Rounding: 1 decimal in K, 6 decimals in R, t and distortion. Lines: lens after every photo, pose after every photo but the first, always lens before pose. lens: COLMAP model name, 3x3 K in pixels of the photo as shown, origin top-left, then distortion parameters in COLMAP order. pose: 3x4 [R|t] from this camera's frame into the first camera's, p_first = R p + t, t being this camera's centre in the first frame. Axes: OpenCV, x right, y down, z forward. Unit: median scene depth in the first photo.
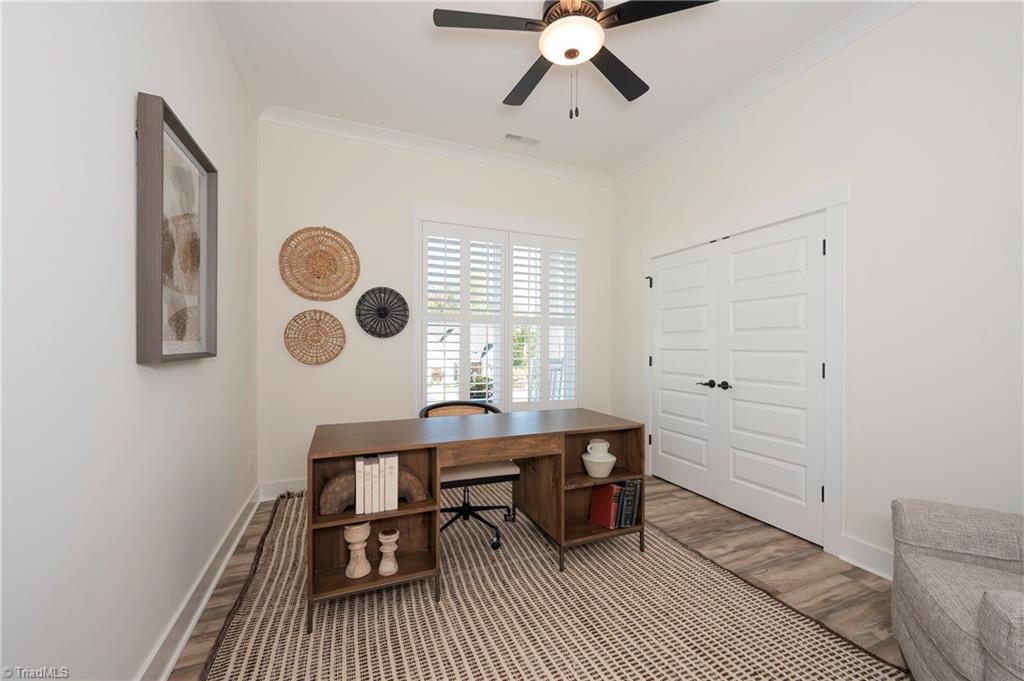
lens RADIAL K [[405.0, 0, 521.9], [0, 405.0, 346.0], [0, 0, 1]] dist [-0.000698, -0.000548]
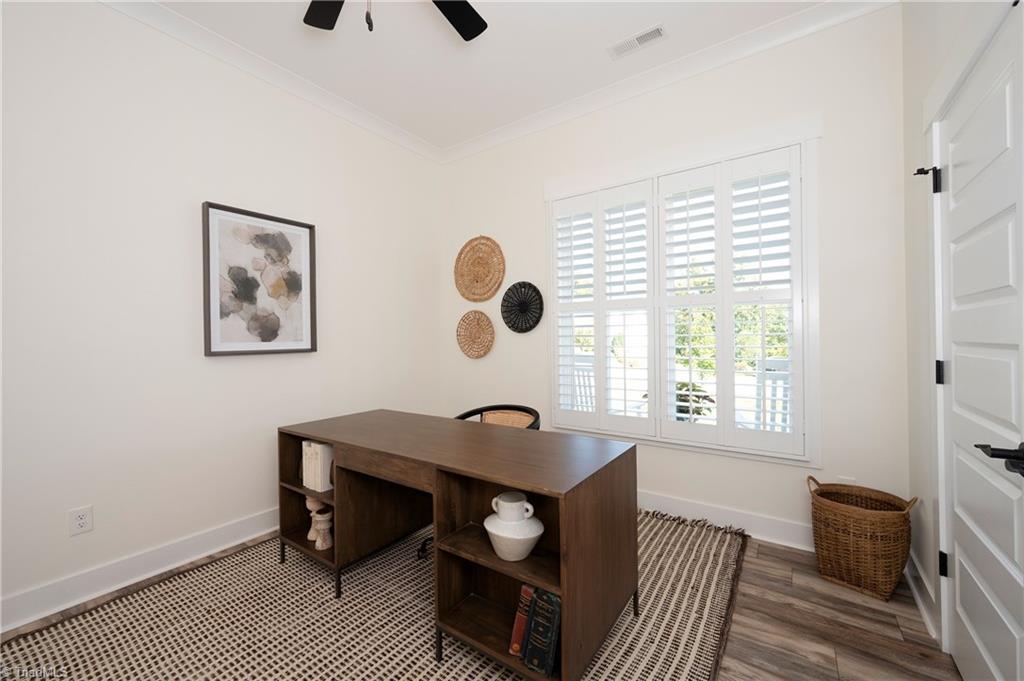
lens RADIAL K [[405.0, 0, 517.0], [0, 405.0, 336.2], [0, 0, 1]] dist [-0.000698, -0.000548]
pose [[0.526999, -0.017232, -0.849691, 0.515354], [0.014728, 0.999829, -0.011142, -0.001742], [0.849738, -0.006642, 0.527163, 0.491681]]
